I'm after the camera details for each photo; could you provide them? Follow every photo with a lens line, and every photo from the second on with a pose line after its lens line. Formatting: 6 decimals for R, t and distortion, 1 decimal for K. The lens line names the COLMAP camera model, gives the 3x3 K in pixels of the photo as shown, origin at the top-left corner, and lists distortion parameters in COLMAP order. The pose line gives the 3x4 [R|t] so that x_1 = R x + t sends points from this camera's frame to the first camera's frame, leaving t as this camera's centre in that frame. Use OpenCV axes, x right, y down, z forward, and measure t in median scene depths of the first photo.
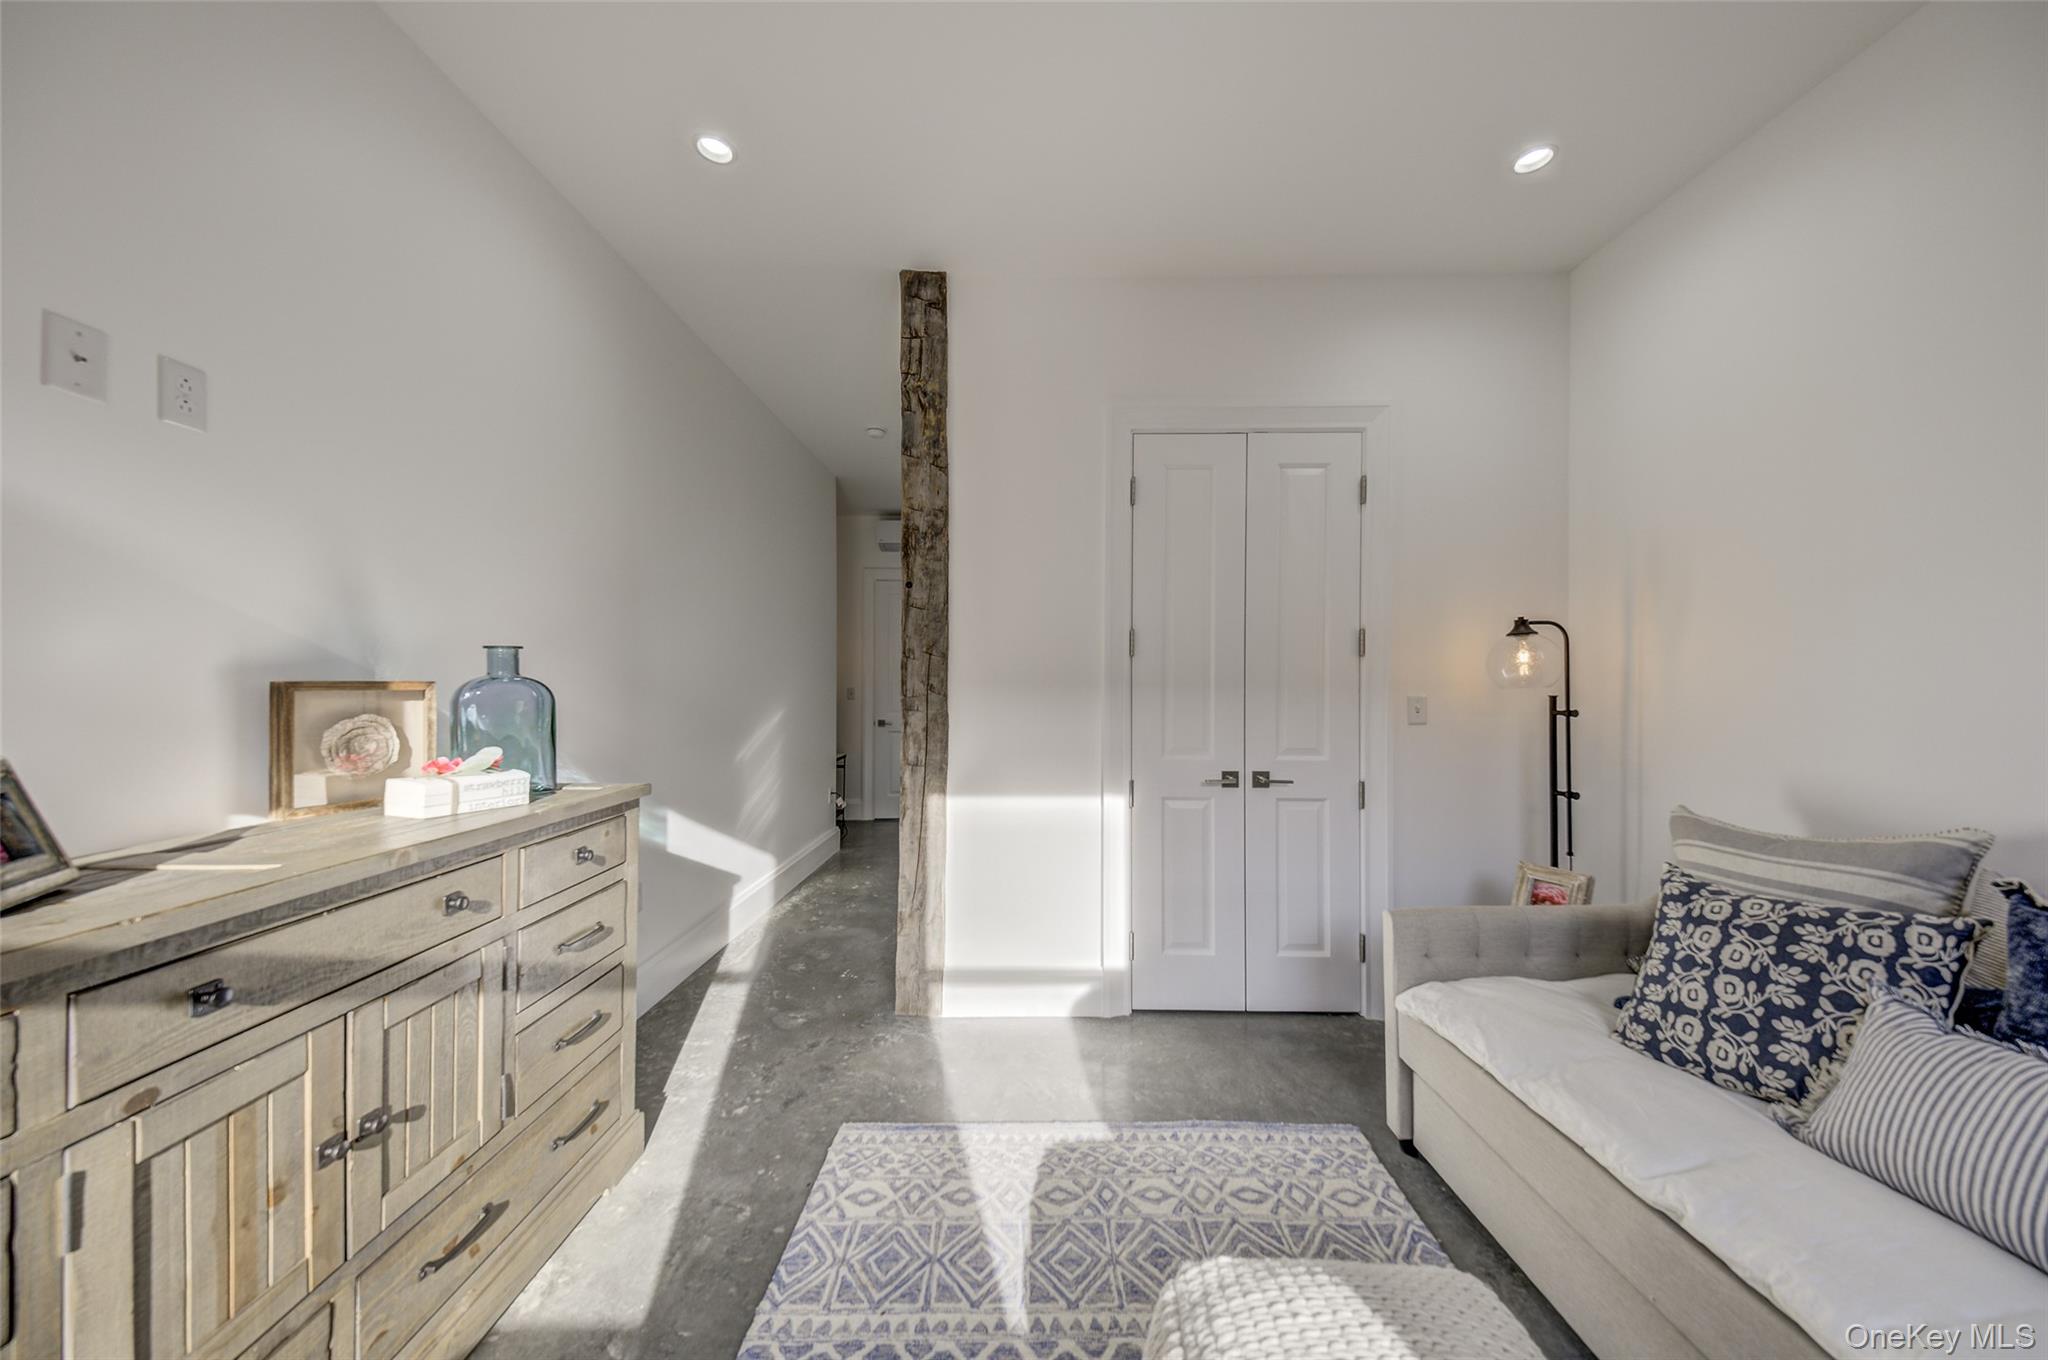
lens RADIAL K [[688.8, 0, 1021.3], [0, 688.8, 676.1], [0, 0, 1]] dist [0.013844, -0.004081]
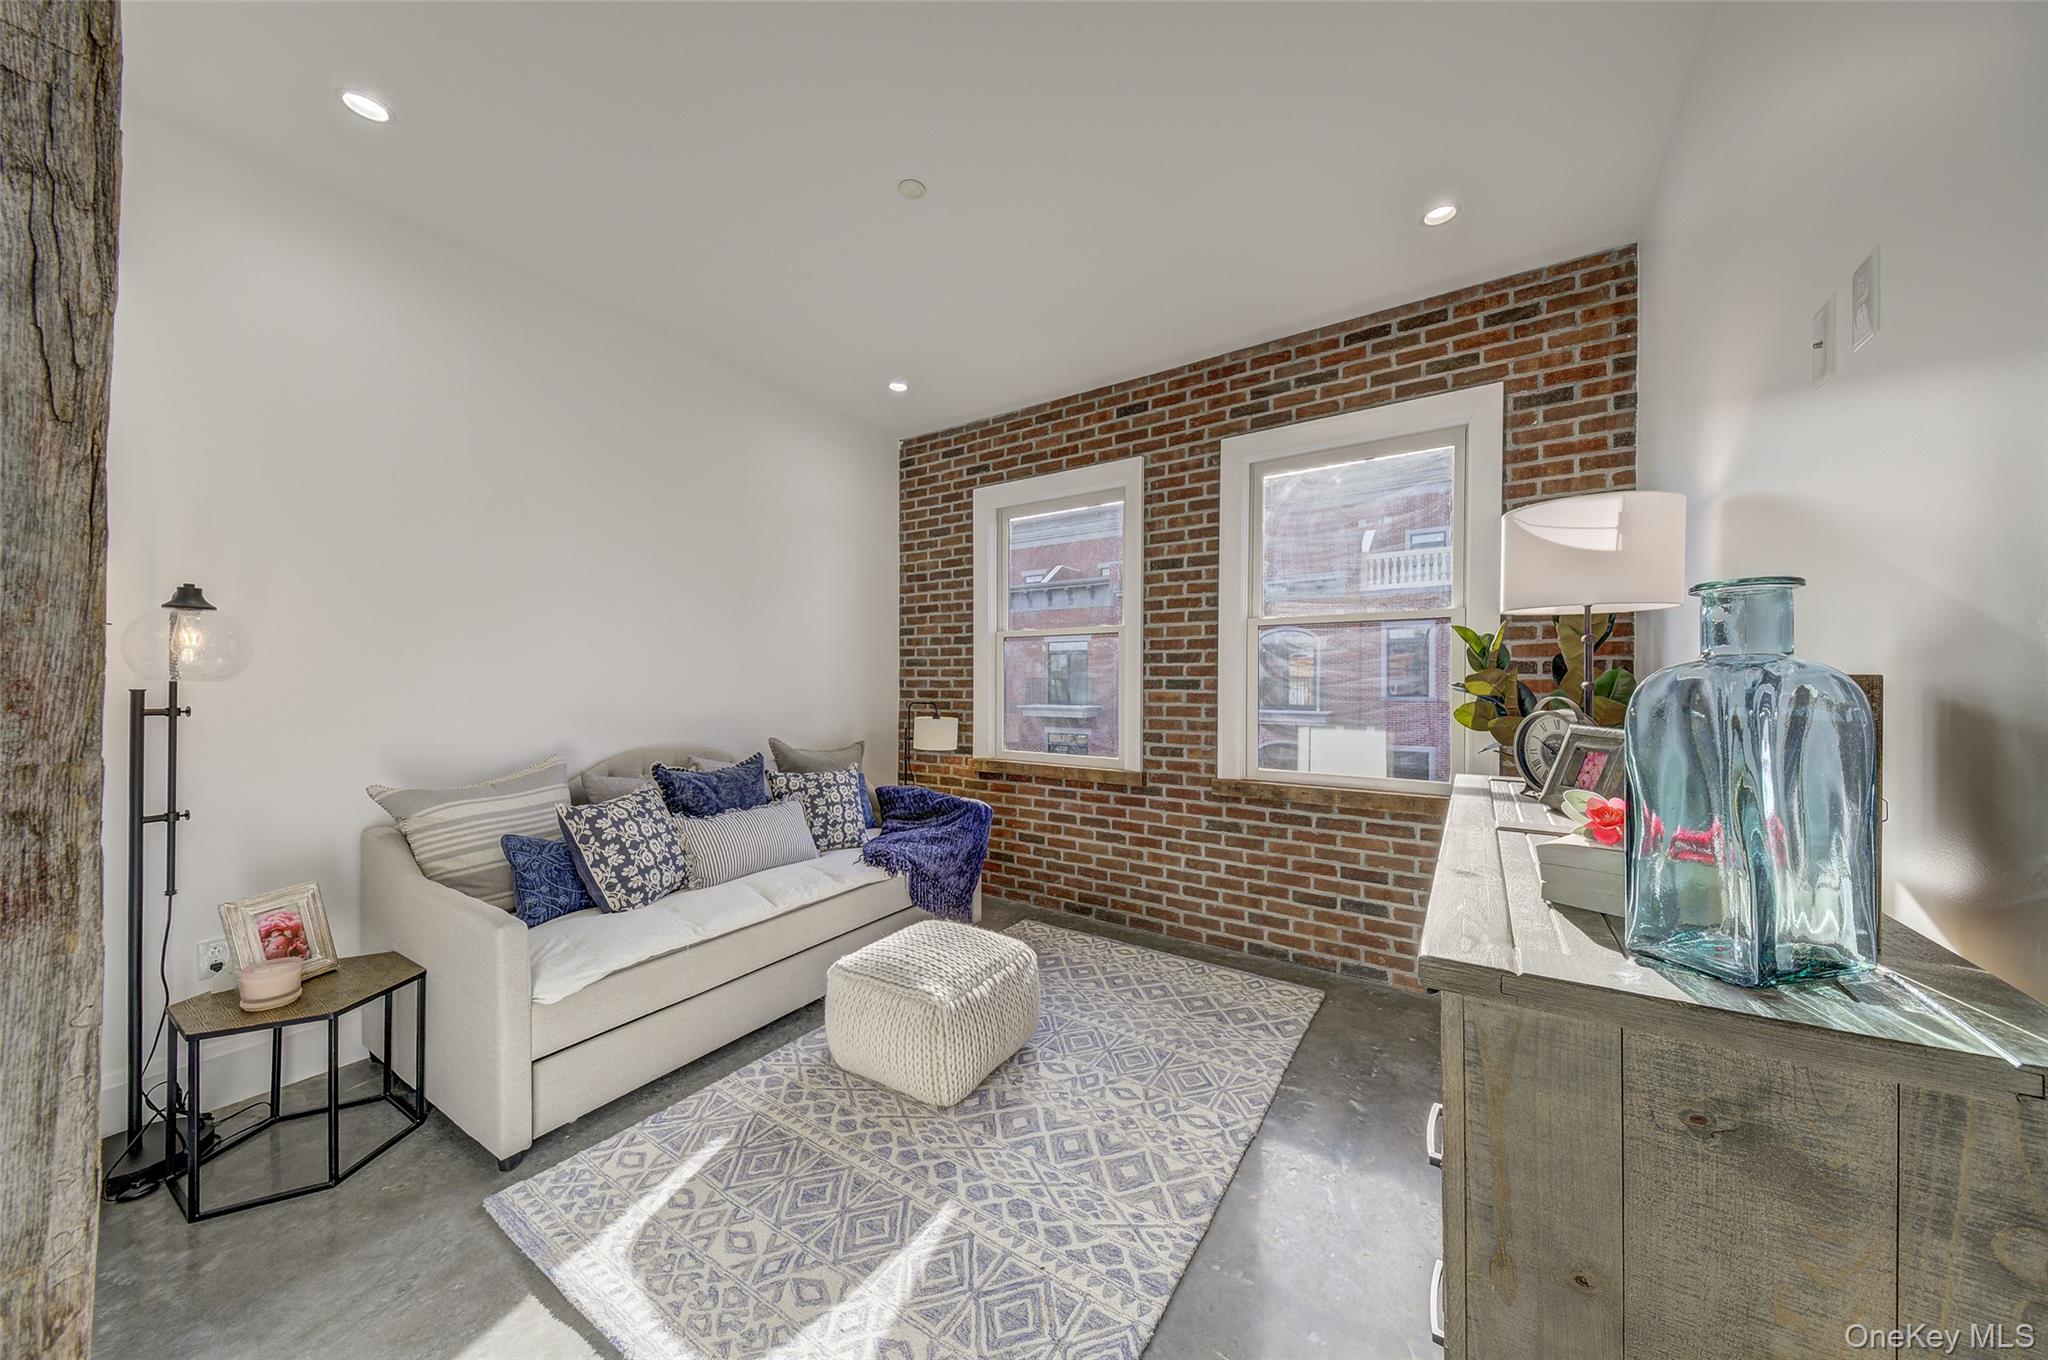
lens RADIAL K [[705.6, 0, 1024.0], [0, 705.6, 680.0], [0, 0, 1]] dist [0.020669, -0.006534]
pose [[-0.840871, -0.002624, 0.541229, -0.606435], [-0.008731, 0.999924, -0.008717, 0.014674], [-0.541165, -0.012055, -0.840830, 1.539819]]
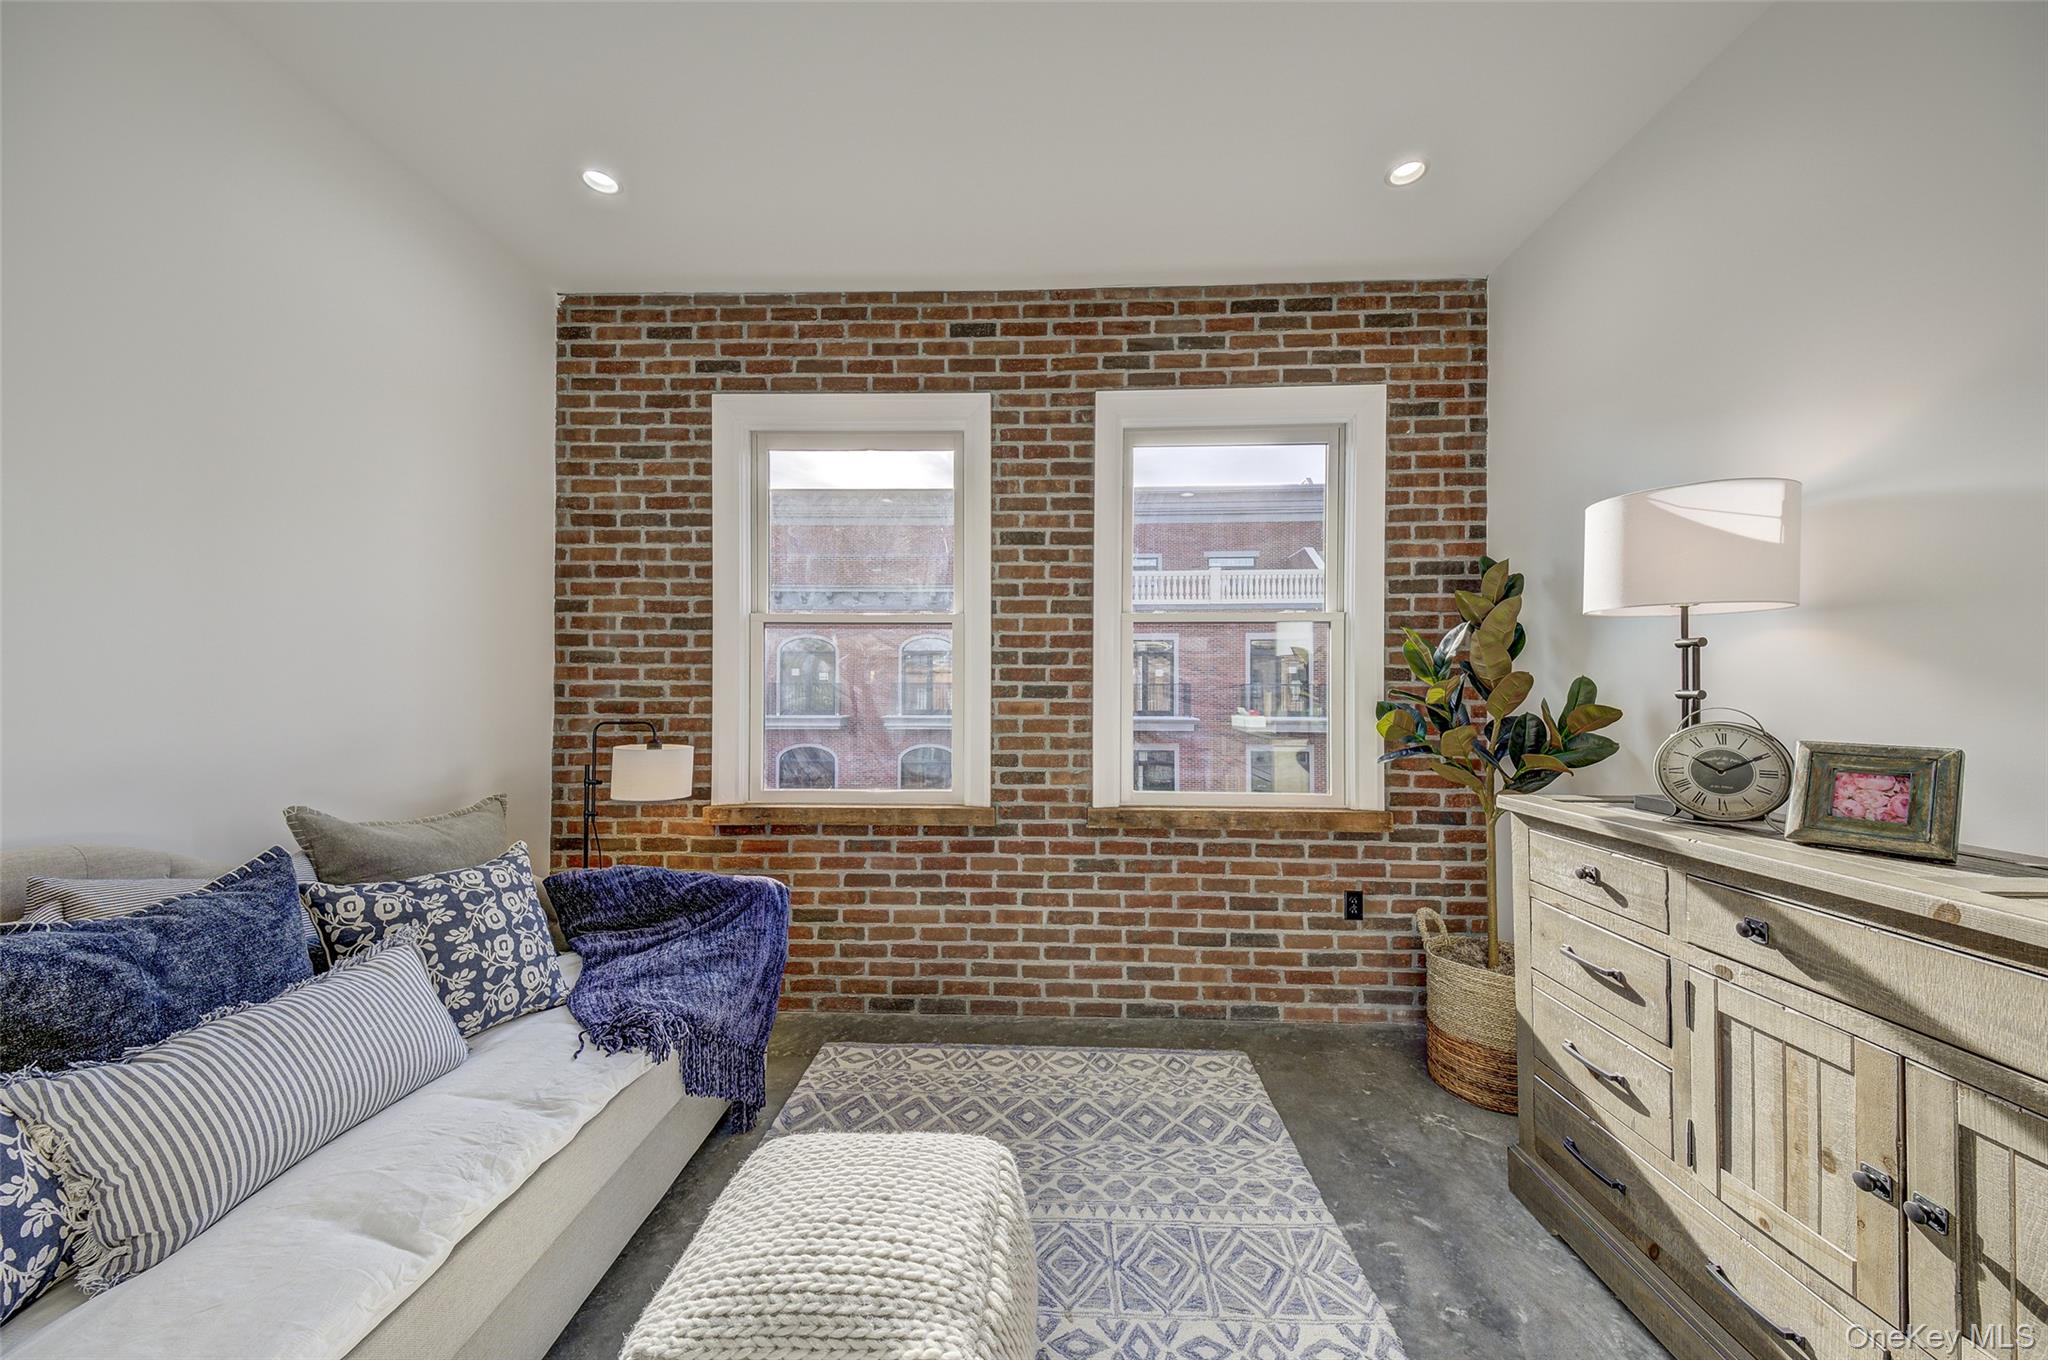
lens RADIAL K [[700.8, 0, 1039.1], [0, 700.8, 678.8], [0, 0, 1]] dist [0.040879, -0.011628]
pose [[-0.999988, -0.004812, 0.000183, 0.072968], [-0.004815, 0.999756, -0.021542, 0.011271], [-0.000080, -0.021542, -0.999768, 1.206433]]
